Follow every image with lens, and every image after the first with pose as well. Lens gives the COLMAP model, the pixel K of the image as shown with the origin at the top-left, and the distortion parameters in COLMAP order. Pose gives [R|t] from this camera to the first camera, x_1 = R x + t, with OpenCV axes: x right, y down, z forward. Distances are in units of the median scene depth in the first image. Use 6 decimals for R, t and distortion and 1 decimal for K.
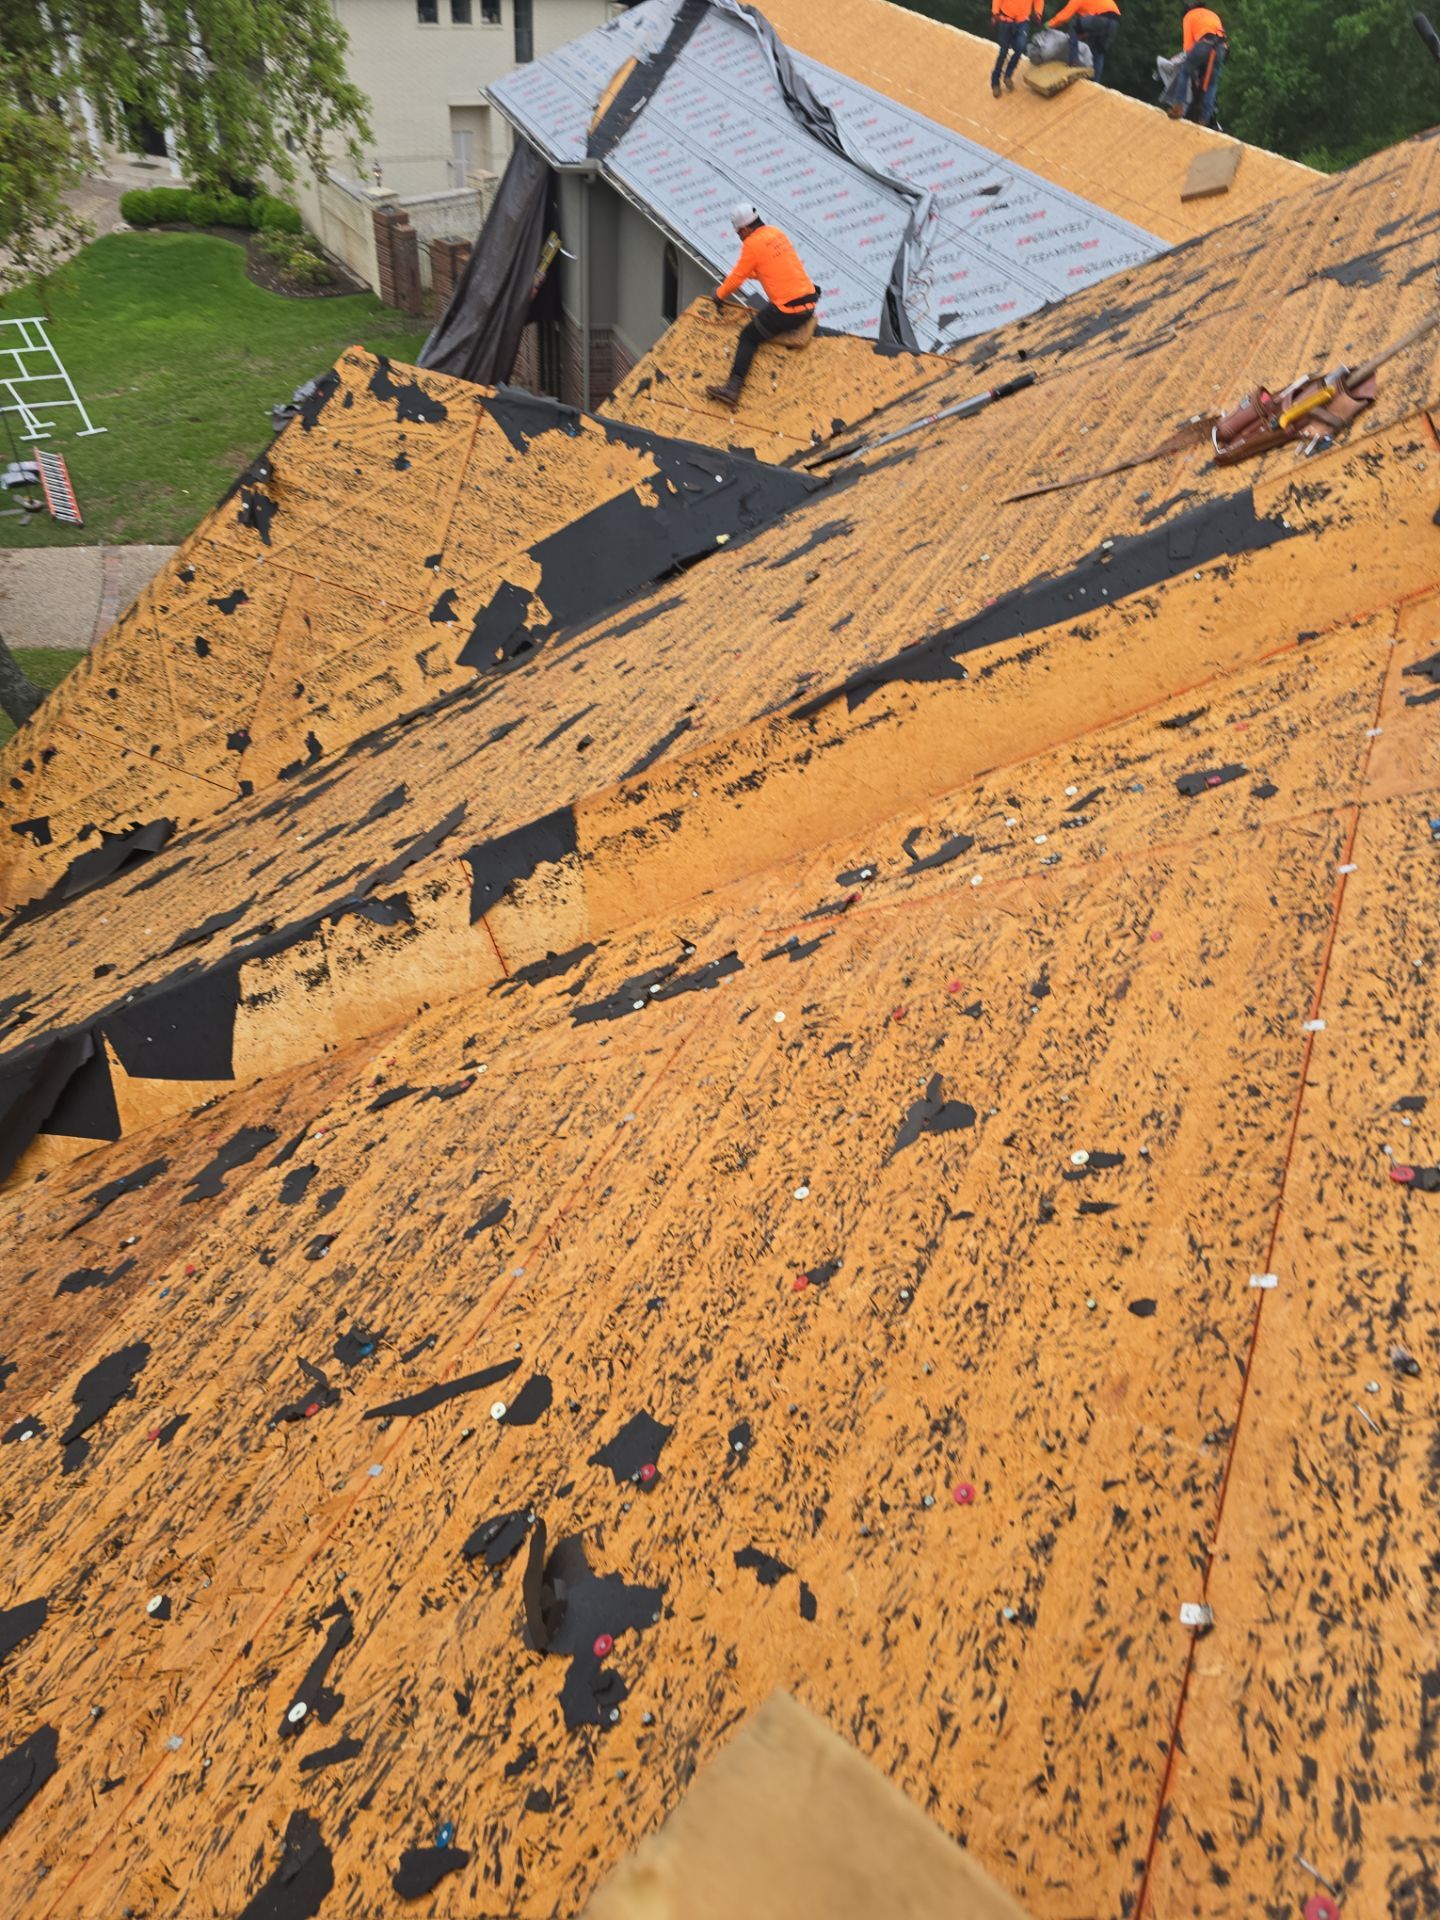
lens RADIAL K [[1269.9, 0, 716.2], [0, 1269.9, 962.0], [0, 0, 1]] dist [0.066018, -0.057257]
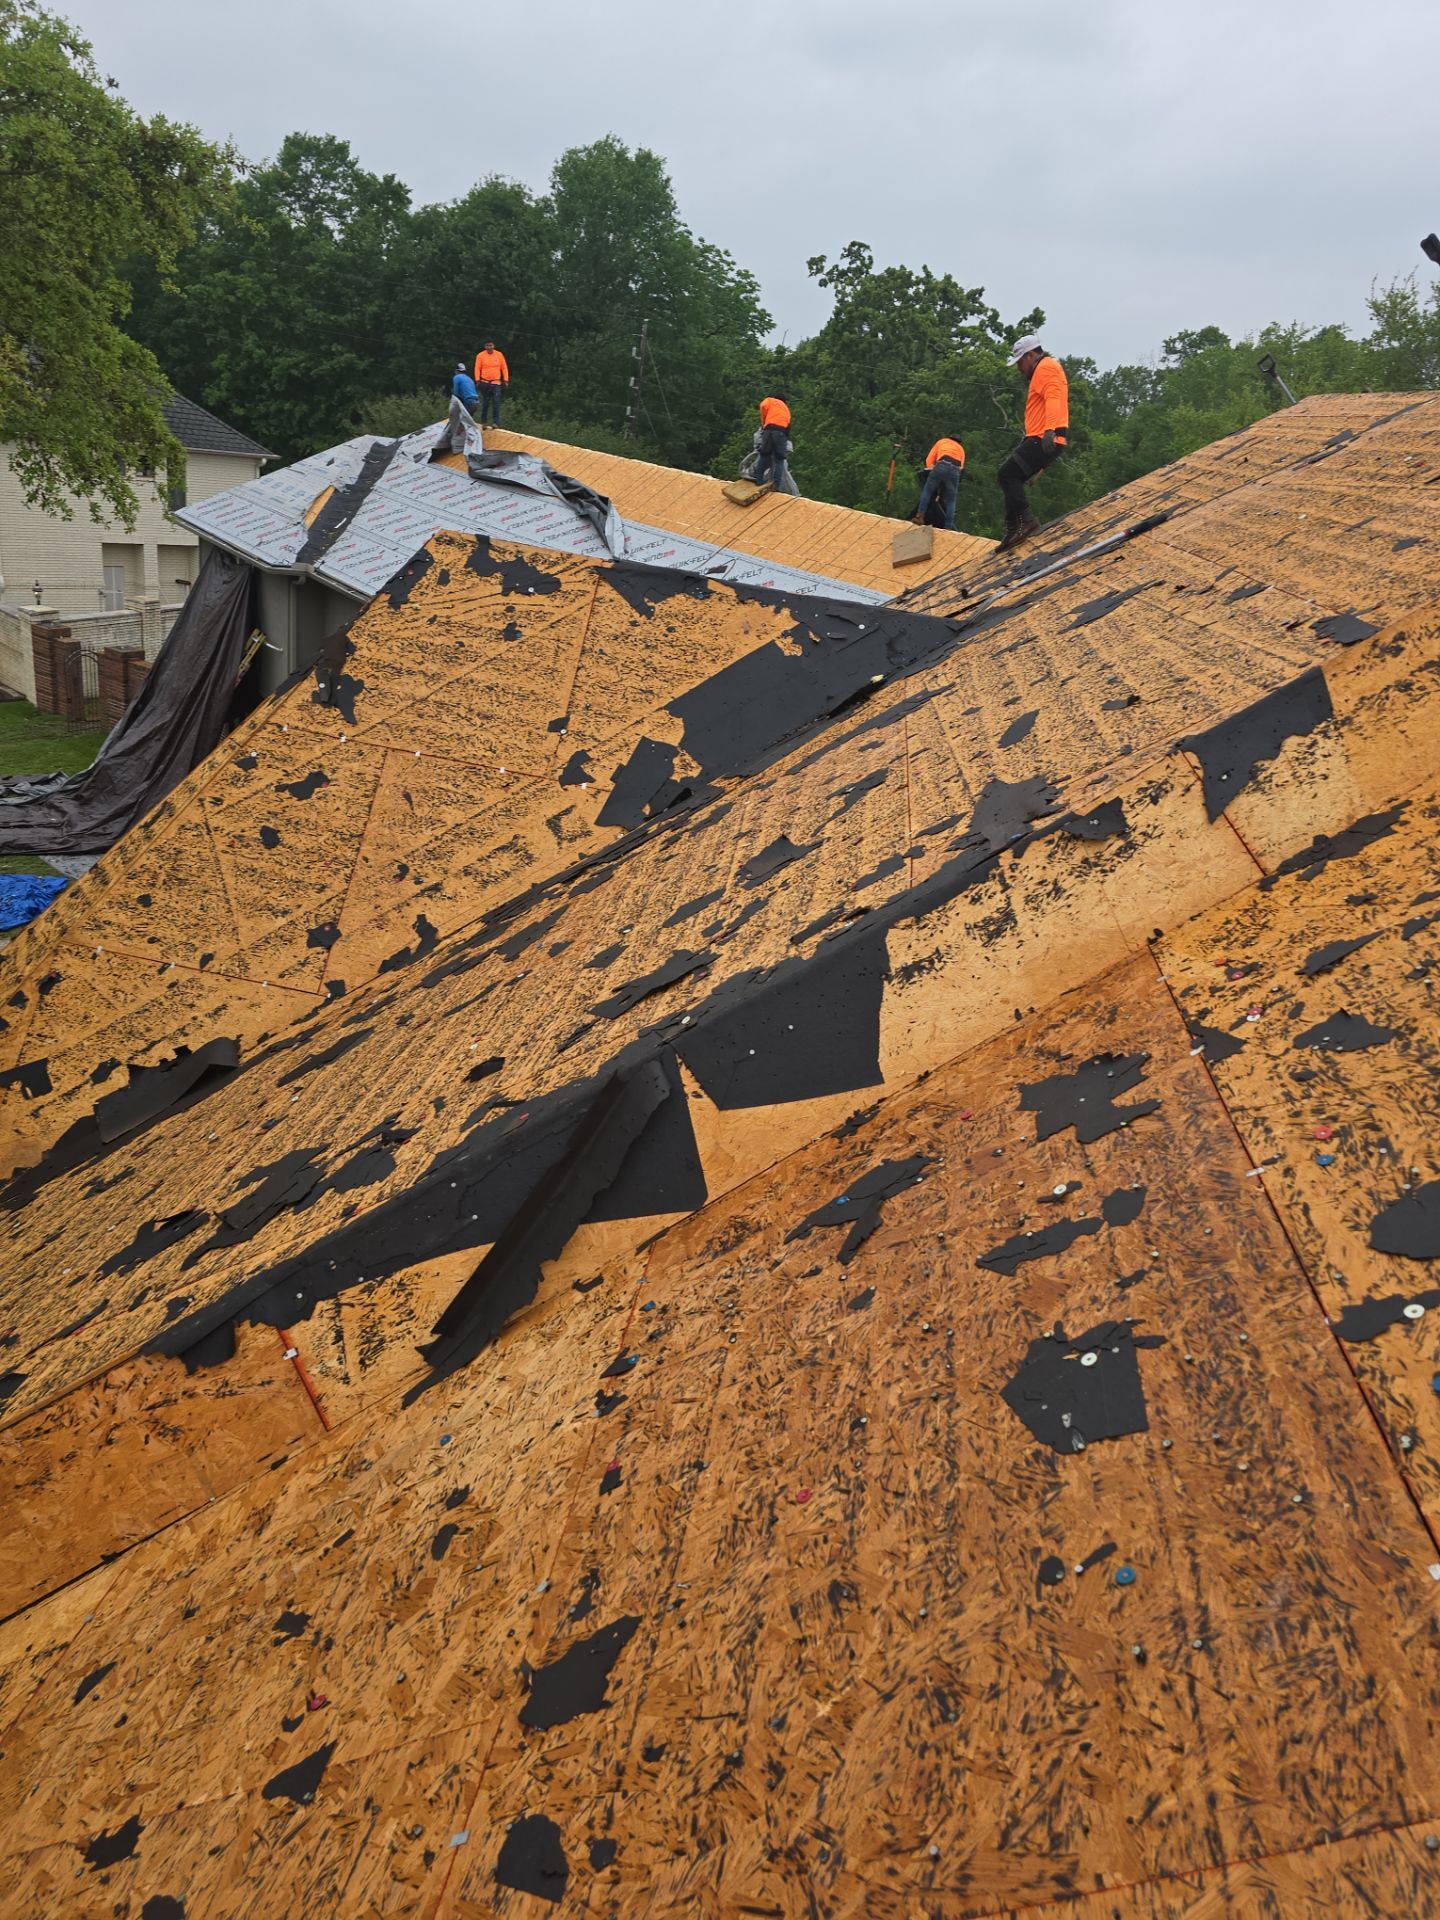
lens RADIAL K [[1269.9, 0, 721.8], [0, 1269.9, 941.2], [0, 0, 1]] dist [0.066018, -0.057257]
pose [[0.950154, -0.074354, 0.302786, -0.400569], [0.166009, 0.942687, -0.289450, 0.124430], [-0.263911, 0.325288, 0.908041, 0.178203]]
